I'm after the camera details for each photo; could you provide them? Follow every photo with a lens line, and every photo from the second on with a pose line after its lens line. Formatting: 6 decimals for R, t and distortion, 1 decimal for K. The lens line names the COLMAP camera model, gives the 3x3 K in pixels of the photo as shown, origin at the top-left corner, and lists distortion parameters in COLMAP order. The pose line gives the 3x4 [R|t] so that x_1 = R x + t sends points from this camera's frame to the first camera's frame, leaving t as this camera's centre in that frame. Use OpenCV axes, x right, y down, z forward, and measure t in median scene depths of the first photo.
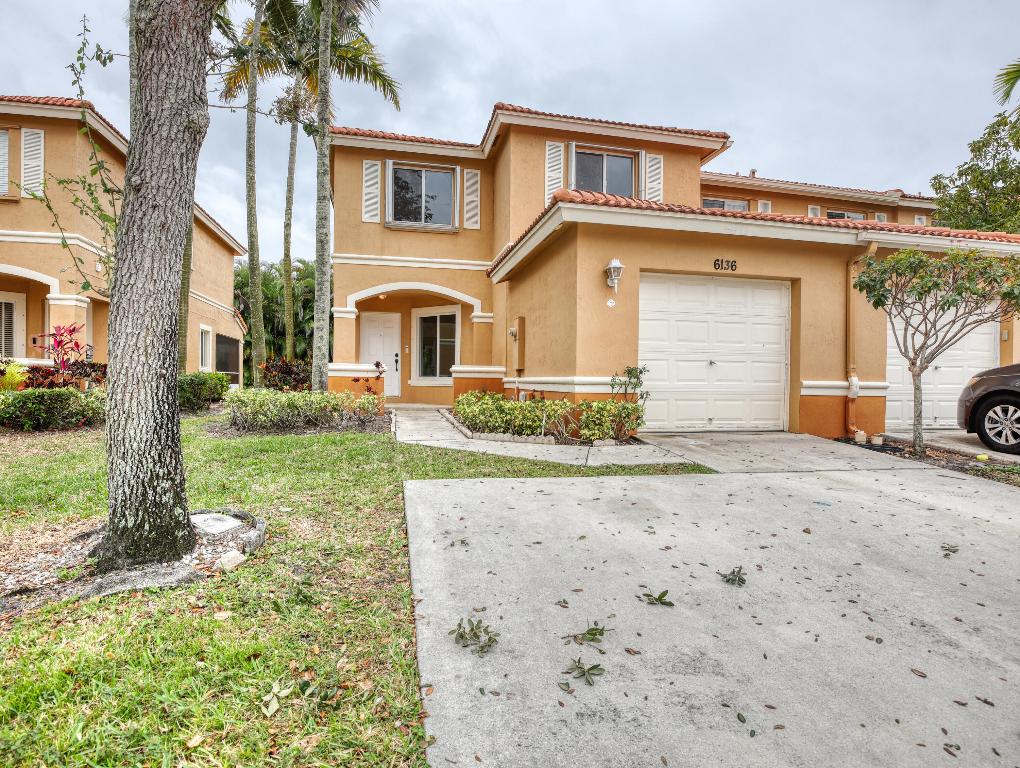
lens RADIAL K [[555.4, 0, 515.5], [0, 555.4, 381.4], [0, 0, 1]] dist [-0.003006, -0.001511]
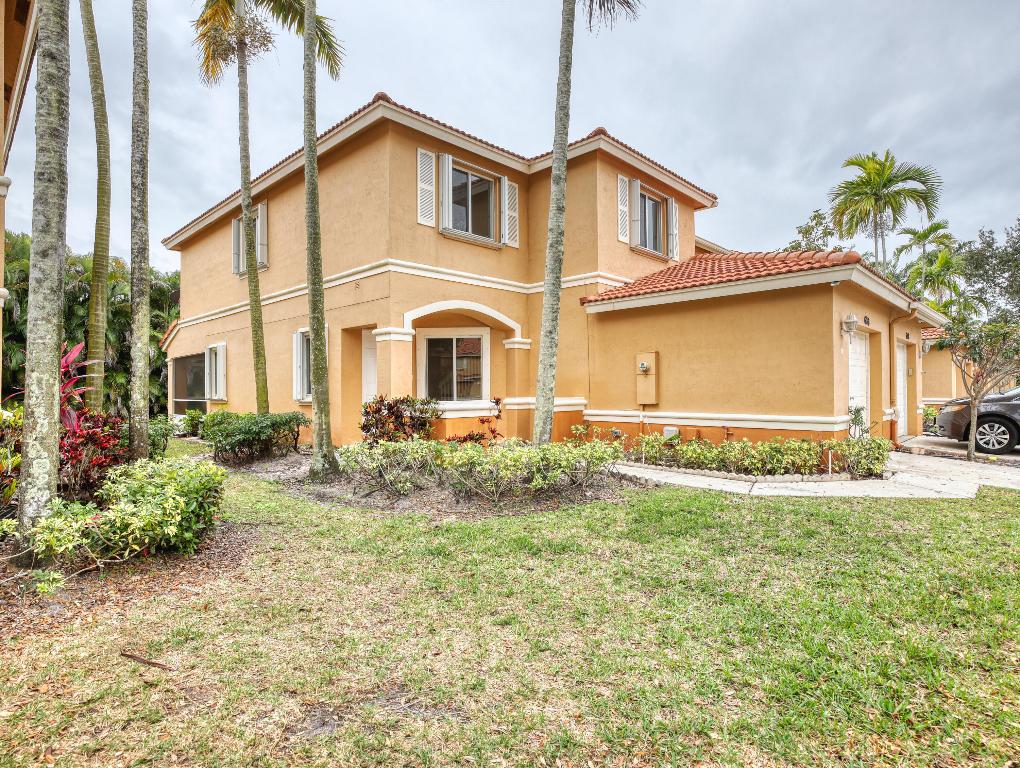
lens RADIAL K [[555.4, 0, 510.2], [0, 555.4, 386.4], [0, 0, 1]] dist [-0.003006, -0.001511]
pose [[0.841536, -0.014138, 0.540016, -0.579049], [0.015874, 0.999873, 0.001439, -0.045004], [-0.539967, 0.007361, 0.841654, 0.230249]]
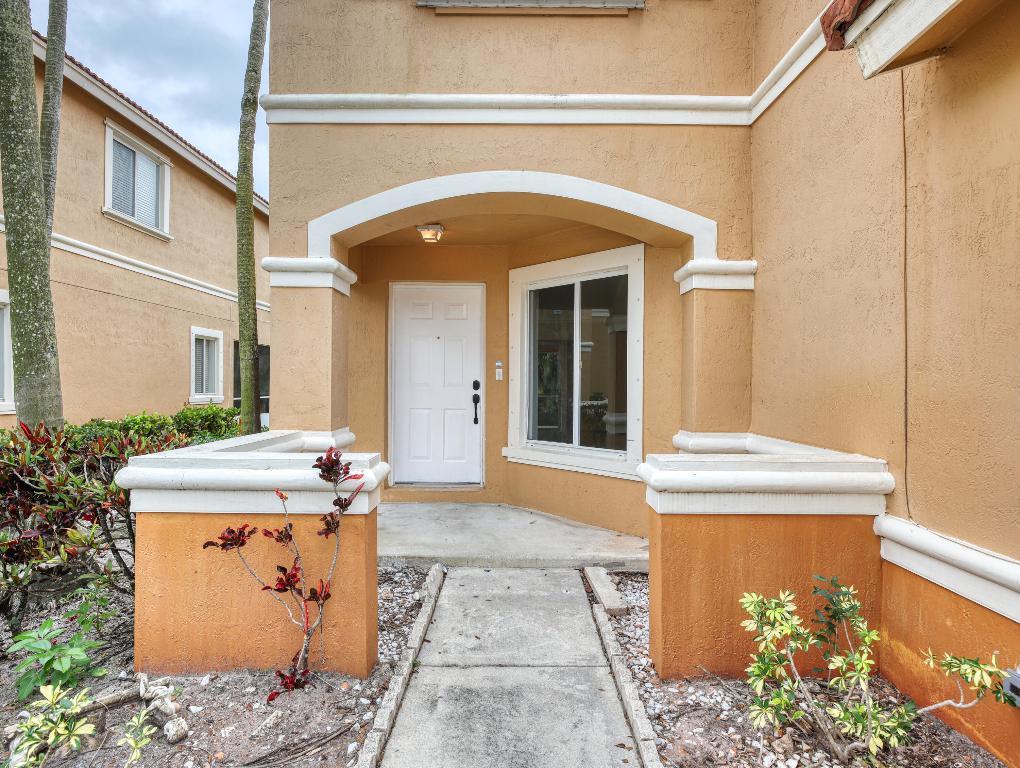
lens RADIAL K [[555.4, 0, 512.7], [0, 555.4, 386.8], [0, 0, 1]] dist [-0.003006, -0.001511]
pose [[0.974837, -0.002220, -0.222909, -0.104893], [0.003369, 0.999983, 0.004777, -0.053272], [0.222895, -0.005408, 0.974828, 0.667530]]
